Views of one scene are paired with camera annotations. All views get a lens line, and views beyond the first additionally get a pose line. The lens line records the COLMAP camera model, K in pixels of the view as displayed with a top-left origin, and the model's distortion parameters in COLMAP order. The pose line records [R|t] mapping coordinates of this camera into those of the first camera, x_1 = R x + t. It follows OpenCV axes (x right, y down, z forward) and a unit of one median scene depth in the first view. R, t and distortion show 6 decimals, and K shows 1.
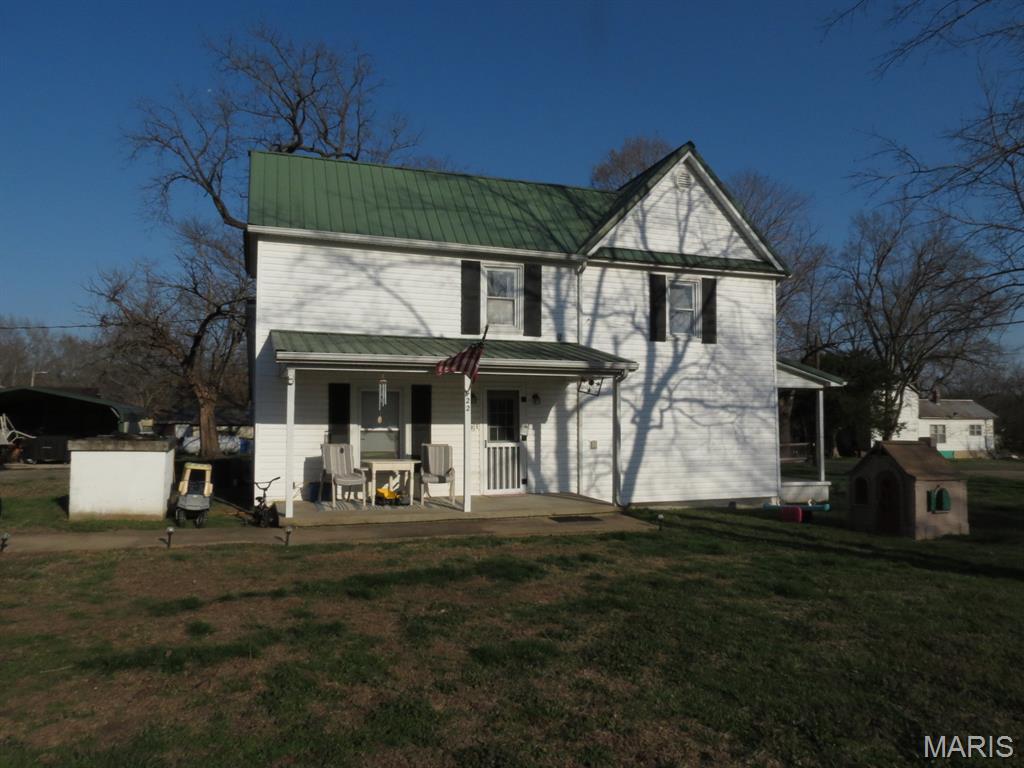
lens RADIAL K [[733.3, 0, 512.0], [0, 733.3, 384.0], [0, 0, 1]] dist [-0.048410, -0.002732]
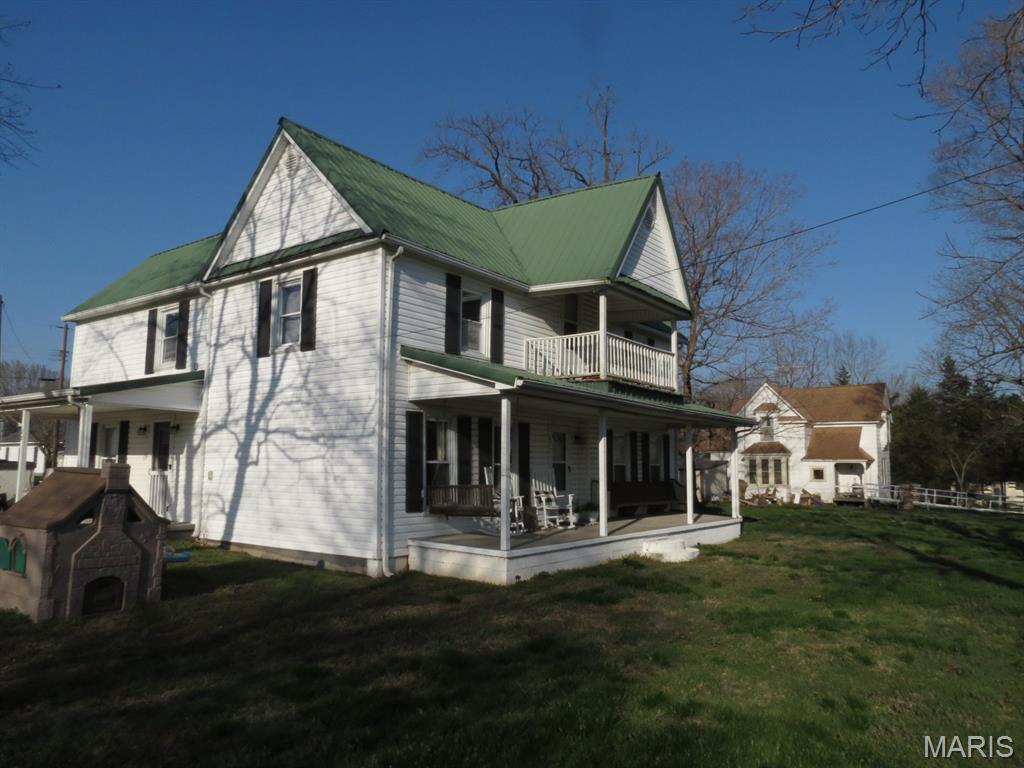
lens RADIAL K [[733.3, 0, 512.0], [0, 733.3, 384.0], [0, 0, 1]] dist [-0.048410, -0.002732]
pose [[0.585554, -0.083962, -0.806273, 1.073441], [0.050712, 0.996468, -0.066938, 0.038249], [0.809045, -0.001691, 0.587744, 0.733805]]
